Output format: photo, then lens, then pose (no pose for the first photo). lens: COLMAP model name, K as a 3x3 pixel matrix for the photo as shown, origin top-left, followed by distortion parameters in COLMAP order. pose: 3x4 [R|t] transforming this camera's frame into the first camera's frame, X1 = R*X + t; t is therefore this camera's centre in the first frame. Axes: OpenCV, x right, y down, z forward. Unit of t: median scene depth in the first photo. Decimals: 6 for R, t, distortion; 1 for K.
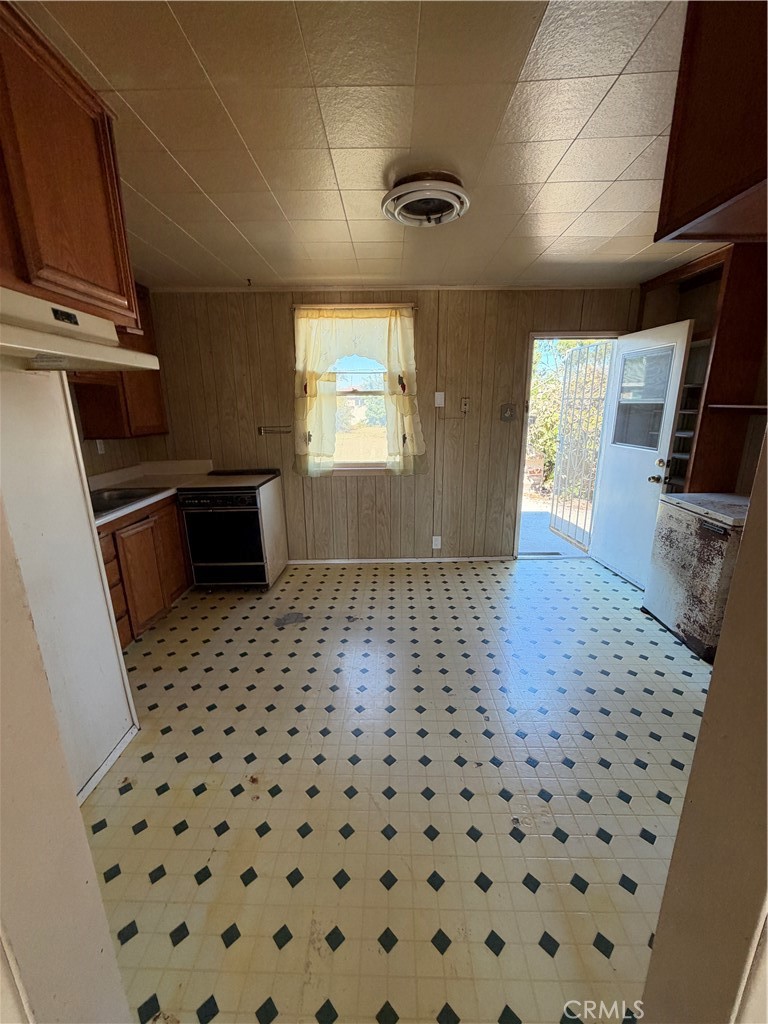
lens RADIAL K [[407.7, 0, 381.9], [0, 407.7, 509.3], [0, 0, 1]] dist [-0.001346, -0.000048]
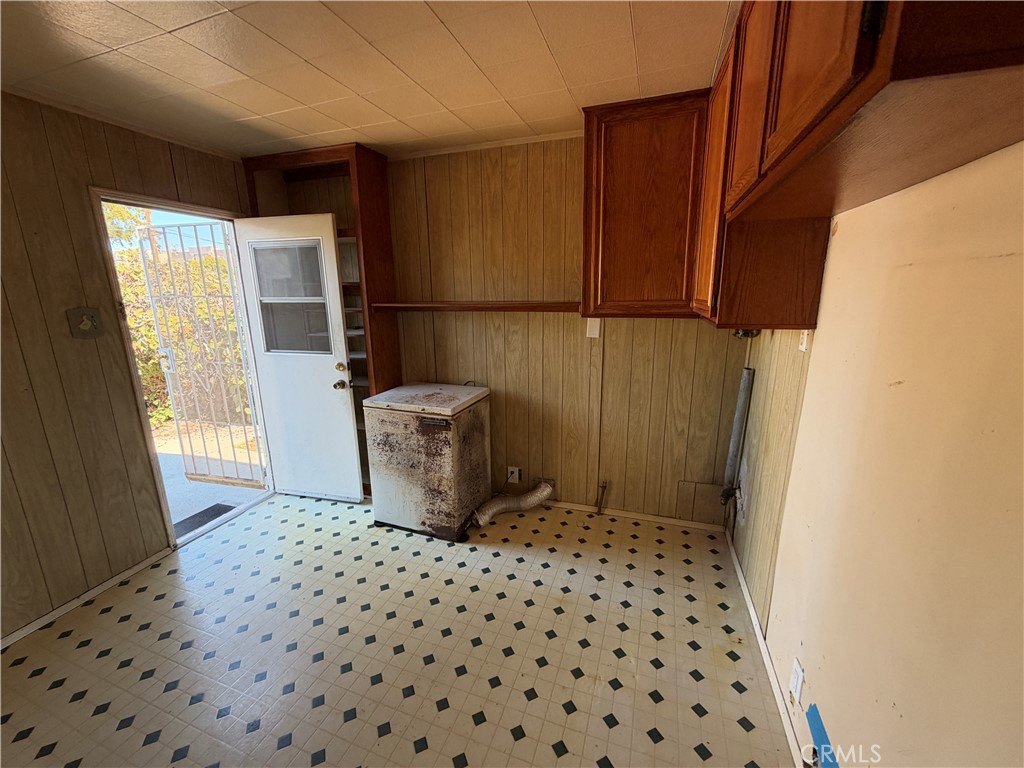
lens RADIAL K [[407.7, 0, 510.0], [0, 407.7, 384.8], [0, 0, 1]] dist [-0.001346, -0.000048]
pose [[0.322559, -0.207040, 0.923629, -0.048133], [0.245532, 0.960686, 0.129599, -0.103697], [-0.914150, 0.184977, 0.360713, 0.342089]]
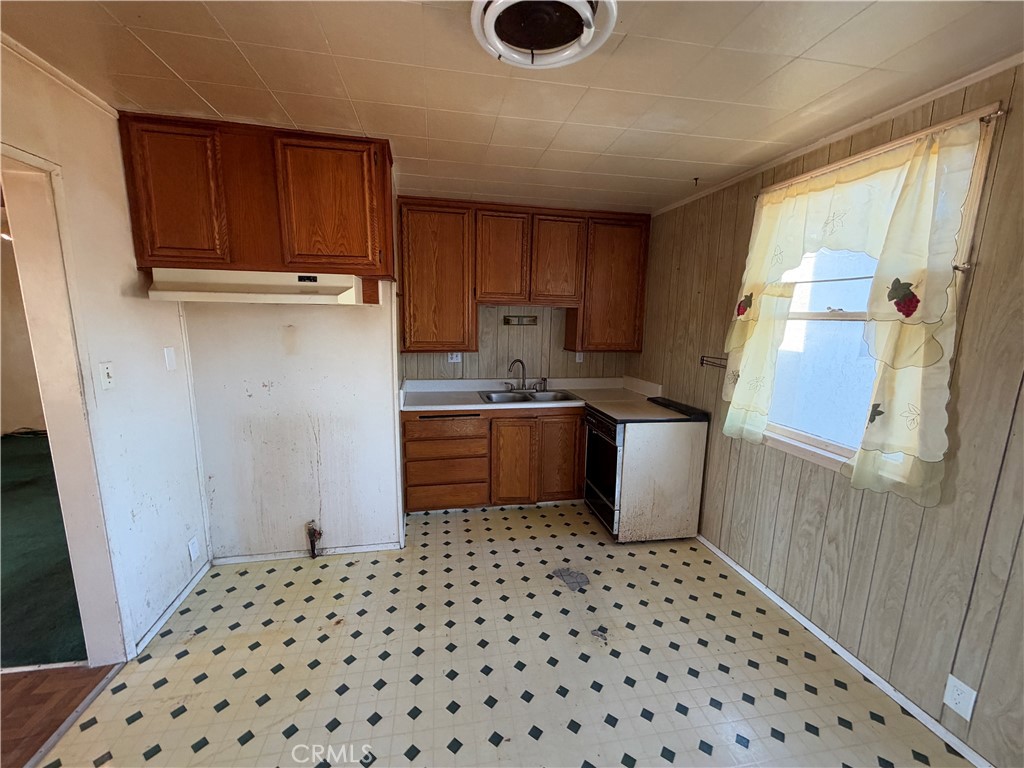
lens RADIAL K [[407.7, 0, 510.0], [0, 407.7, 384.8], [0, 0, 1]] dist [-0.001346, -0.000048]
pose [[0.199617, 0.179690, -0.963257, 0.502354], [-0.261667, 0.957118, 0.124320, -0.188646], [0.944290, 0.227236, 0.238076, 0.601445]]
